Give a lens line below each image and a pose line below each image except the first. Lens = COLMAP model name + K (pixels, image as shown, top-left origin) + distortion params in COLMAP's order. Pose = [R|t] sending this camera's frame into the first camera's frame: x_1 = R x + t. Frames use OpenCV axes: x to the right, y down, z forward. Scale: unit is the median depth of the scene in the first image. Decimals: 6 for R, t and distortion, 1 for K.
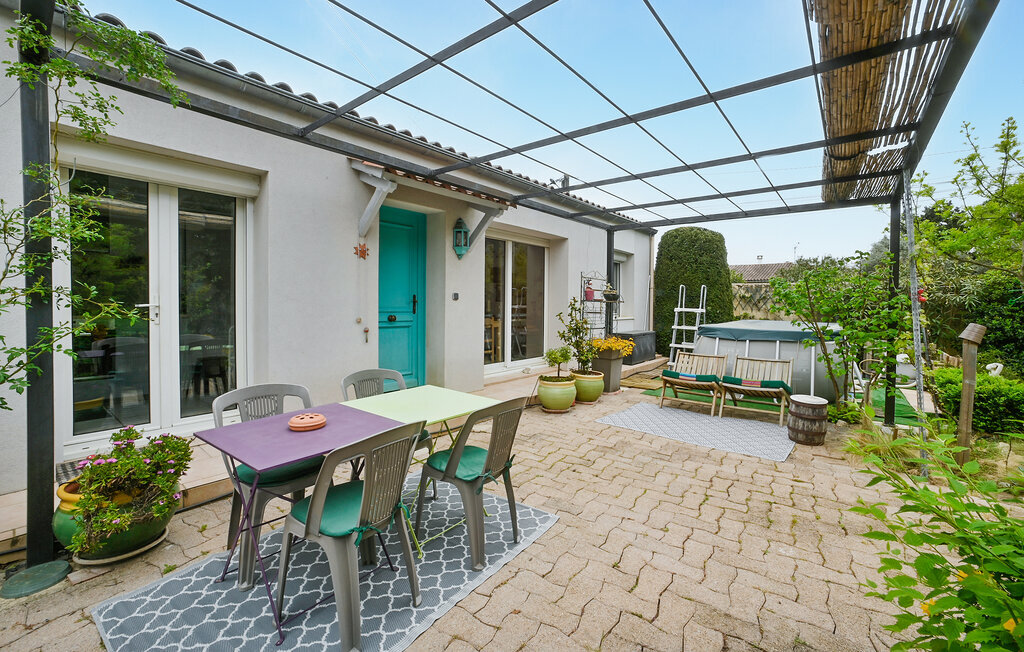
lens RADIAL K [[423.4, 0, 516.0], [0, 423.4, 313.8], [0, 0, 1]] dist [-0.042565, 0.025243]
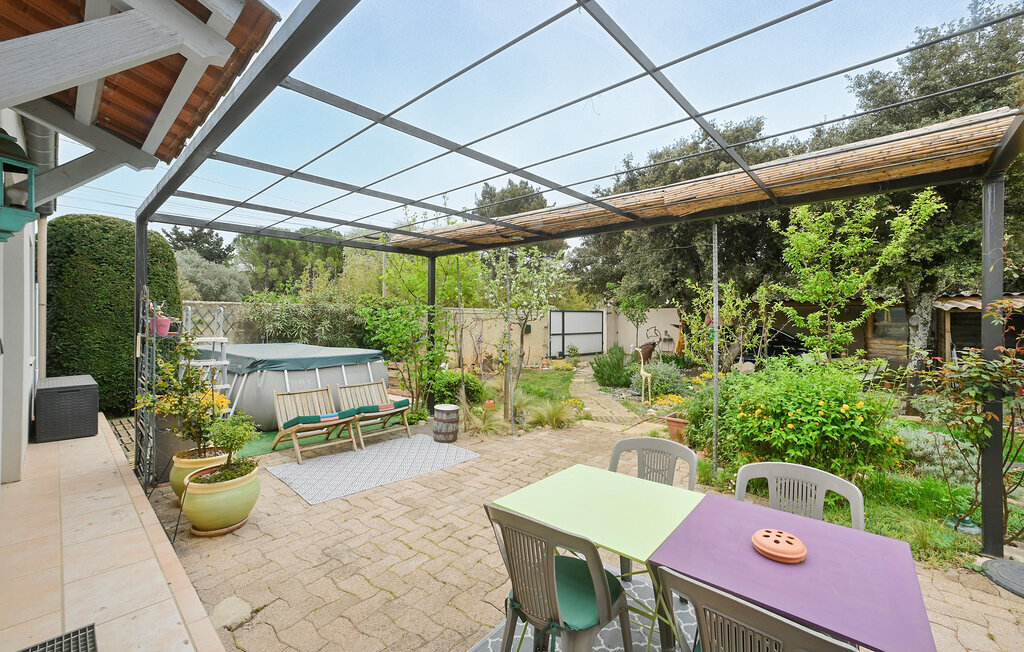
lens RADIAL K [[423.4, 0, 516.0], [0, 423.4, 313.8], [0, 0, 1]] dist [-0.042565, 0.025243]
pose [[0.065782, 0.001395, 0.997833, -0.628540], [0.026151, 0.999653, -0.003122, -0.082009], [-0.997491, 0.026299, 0.065723, 0.706976]]
